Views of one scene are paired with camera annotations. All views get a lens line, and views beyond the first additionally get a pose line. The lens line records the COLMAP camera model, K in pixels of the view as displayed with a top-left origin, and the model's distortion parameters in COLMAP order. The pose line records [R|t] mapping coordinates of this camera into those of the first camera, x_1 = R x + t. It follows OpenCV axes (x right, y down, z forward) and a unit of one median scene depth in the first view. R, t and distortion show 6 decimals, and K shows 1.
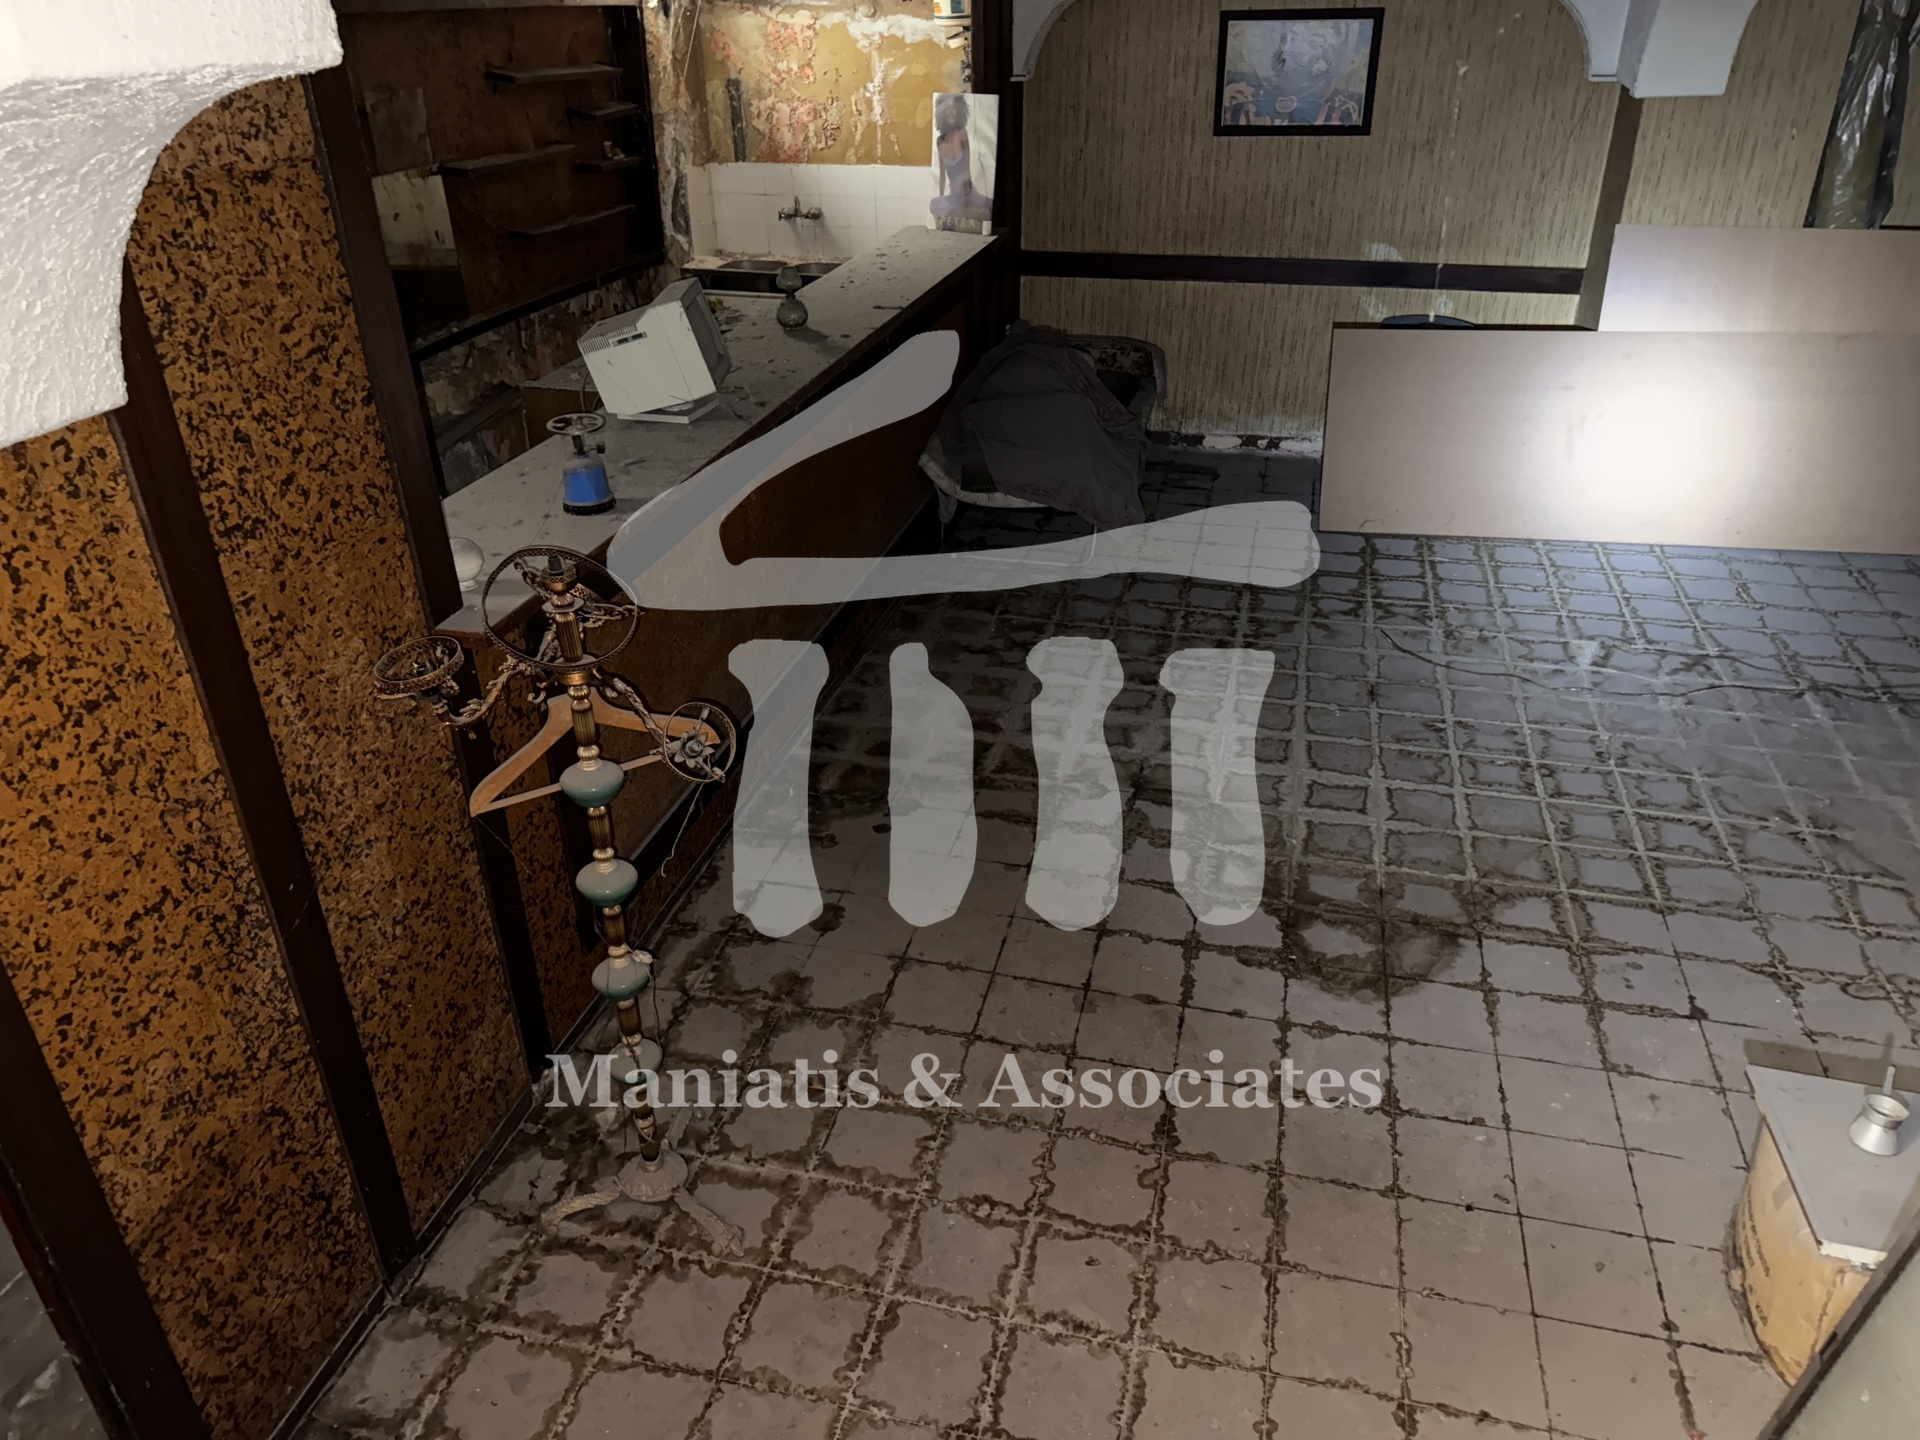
lens RADIAL K [[1364.8, 0, 953.1], [0, 1364.8, 718.2], [0, 0, 1]] dist [0.072924, -0.107460]
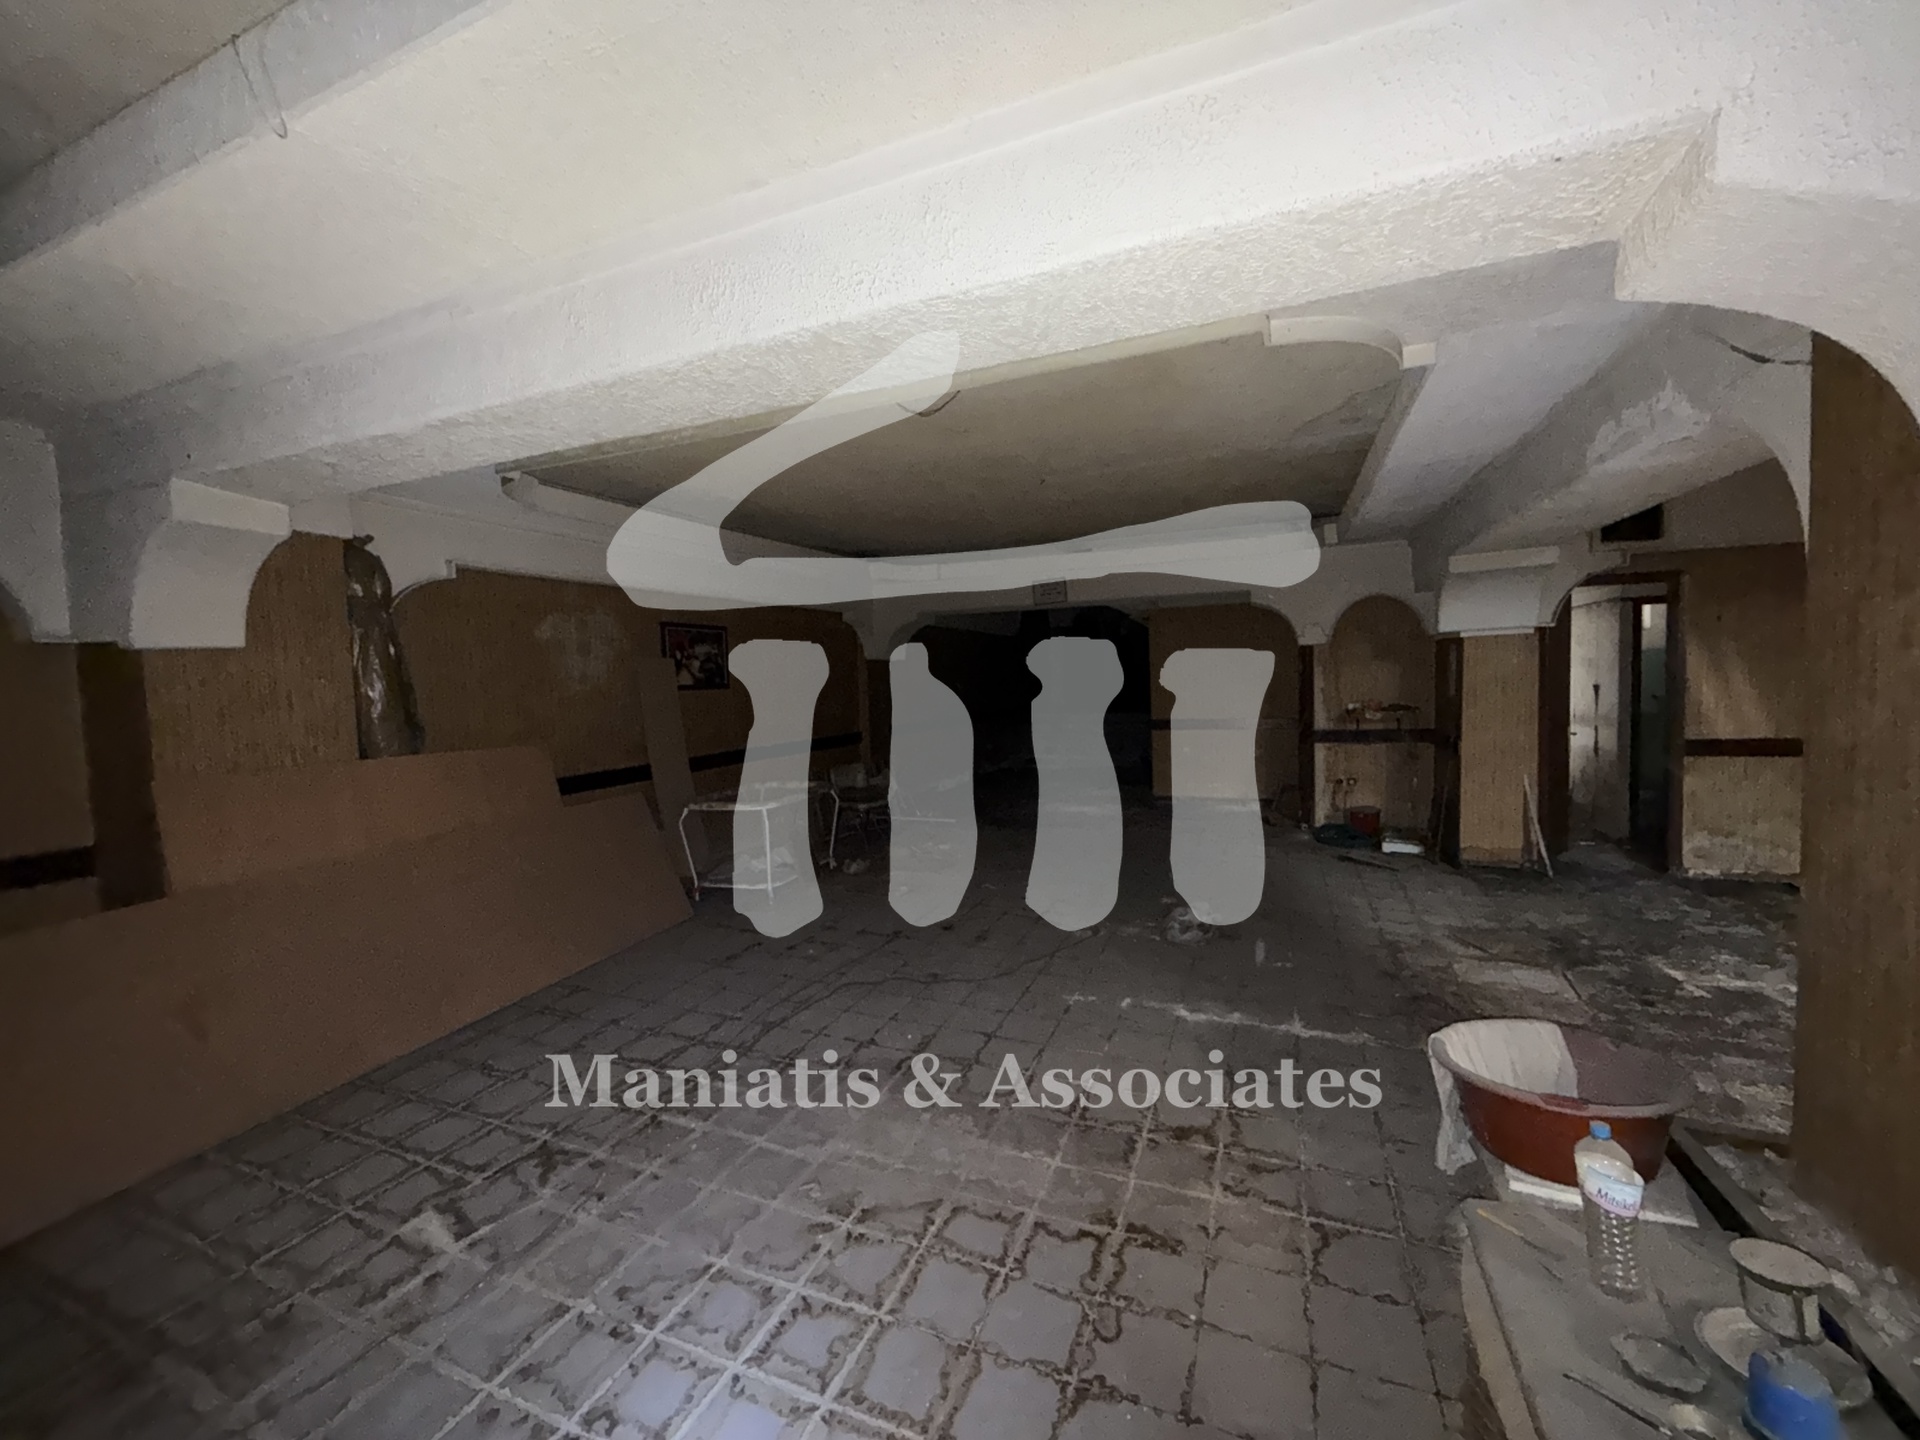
lens RADIAL K [[759.7, 0, 954.3], [0, 759.7, 720.5], [0, 0, 1]] dist [-0.002570, 0.000295]
pose [[0.150797, -0.043481, 0.987608, 0.072397], [0.497130, 0.866855, -0.037742, -0.106535], [-0.854472, 0.496661, 0.152335, 0.424159]]
